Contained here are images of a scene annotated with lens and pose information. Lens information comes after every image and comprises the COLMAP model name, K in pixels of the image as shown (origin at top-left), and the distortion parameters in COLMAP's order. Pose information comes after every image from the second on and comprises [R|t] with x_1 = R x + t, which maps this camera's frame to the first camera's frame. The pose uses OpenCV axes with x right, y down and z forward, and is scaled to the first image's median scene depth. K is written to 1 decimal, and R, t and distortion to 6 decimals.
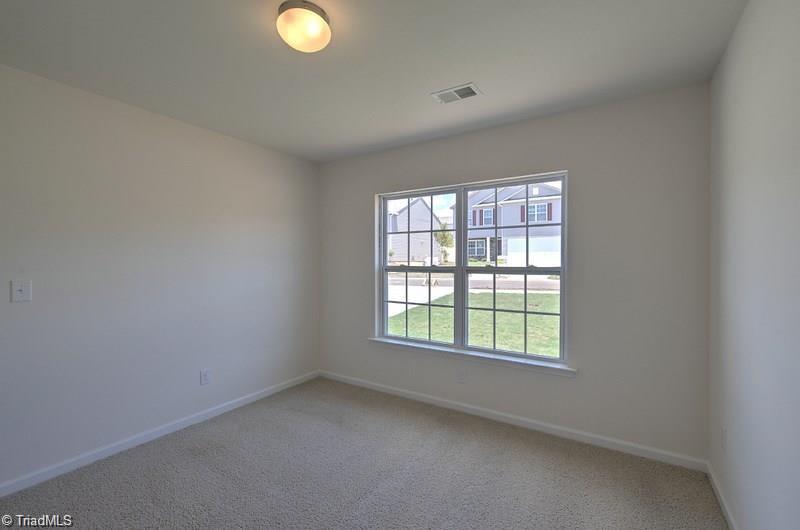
lens RADIAL K [[502.1, 0, 400.0], [0, 502.1, 265.0], [0, 0, 1]] dist [0.000242, -0.000001]
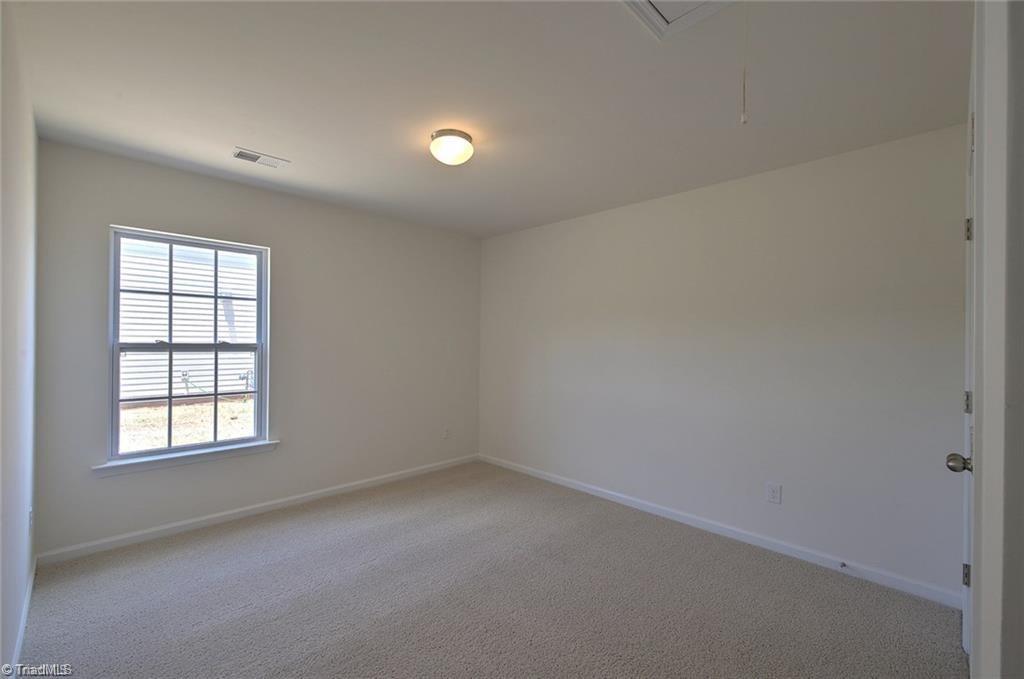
lens RADIAL K [[438.3, 0, 507.7], [0, 438.3, 341.8], [0, 0, 1]] dist [0.002124, 0.000251]
pose [[0.023970, 0.000568, 0.999713, -0.550906], [-0.006693, 0.999978, -0.000408, -0.002143], [-0.999690, -0.006681, 0.023974, 0.505004]]
